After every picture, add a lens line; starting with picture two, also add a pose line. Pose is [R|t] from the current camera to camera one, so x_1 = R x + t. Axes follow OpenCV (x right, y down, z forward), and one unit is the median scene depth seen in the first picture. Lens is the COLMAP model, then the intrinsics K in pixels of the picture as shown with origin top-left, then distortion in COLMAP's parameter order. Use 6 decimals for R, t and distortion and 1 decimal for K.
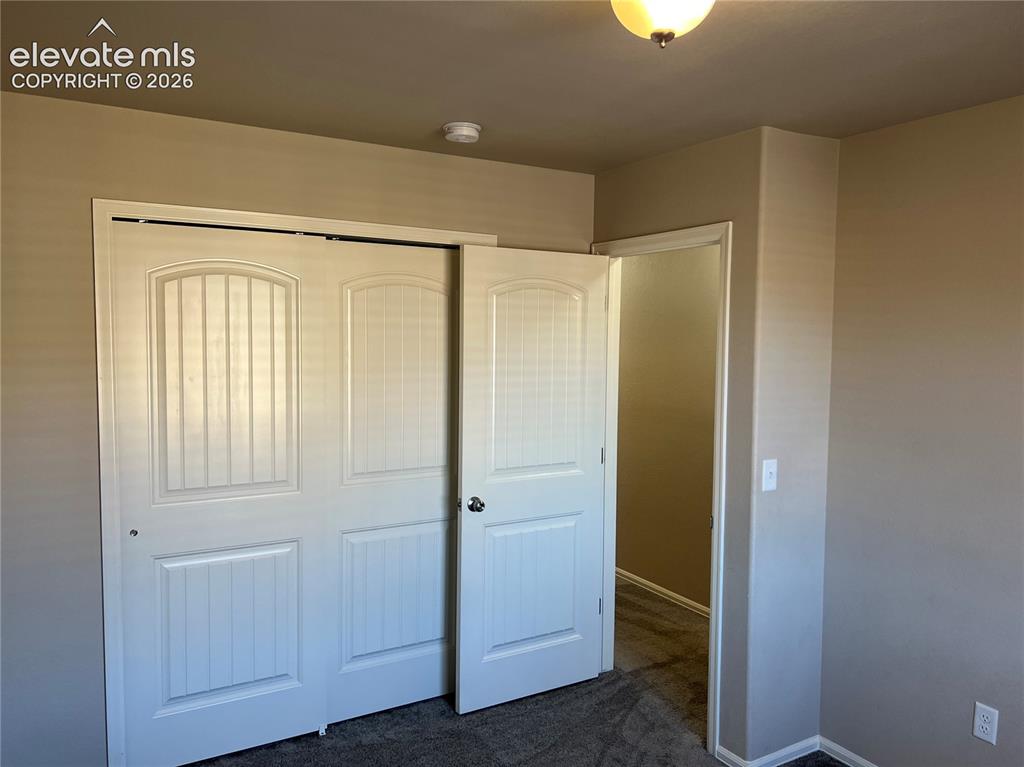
lens RADIAL K [[780.6, 0, 513.4], [0, 780.6, 382.6], [0, 0, 1]] dist [0.072185, -0.077797]
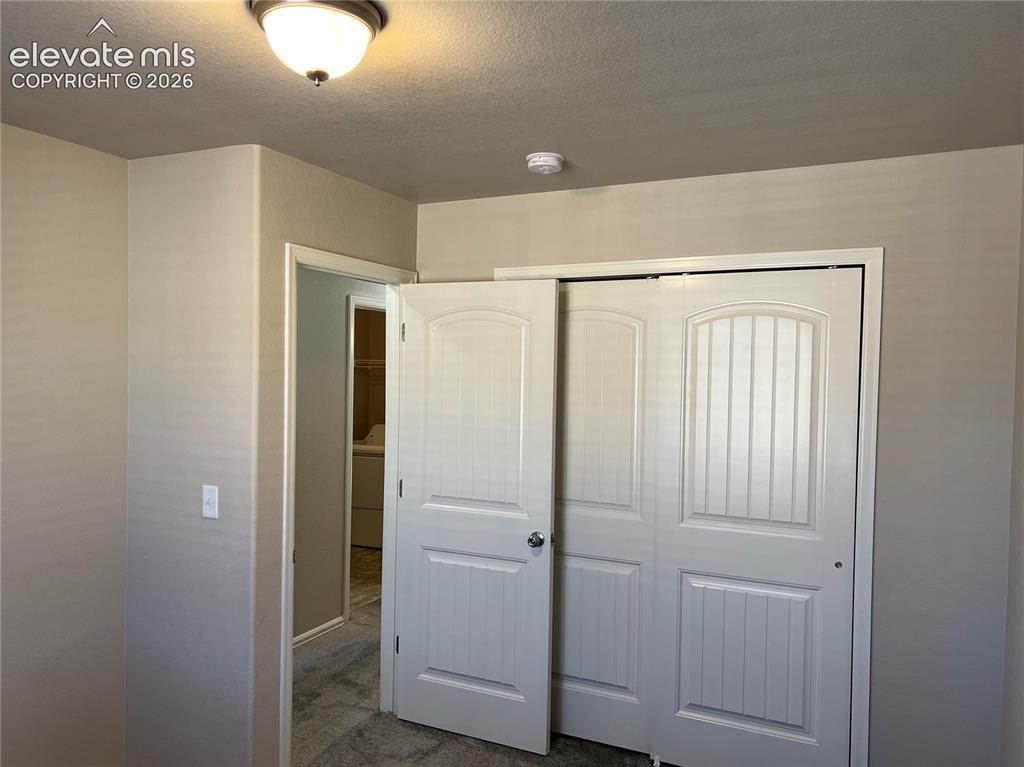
lens RADIAL K [[757.9, 0, 507.9], [0, 757.9, 385.9], [0, 0, 1]] dist [0.055081, -0.067463]
pose [[0.574337, 0.022428, -0.818312, 0.281366], [-0.061129, 0.998009, -0.015550, -0.008016], [0.816334, 0.058953, 0.574564, 0.163097]]
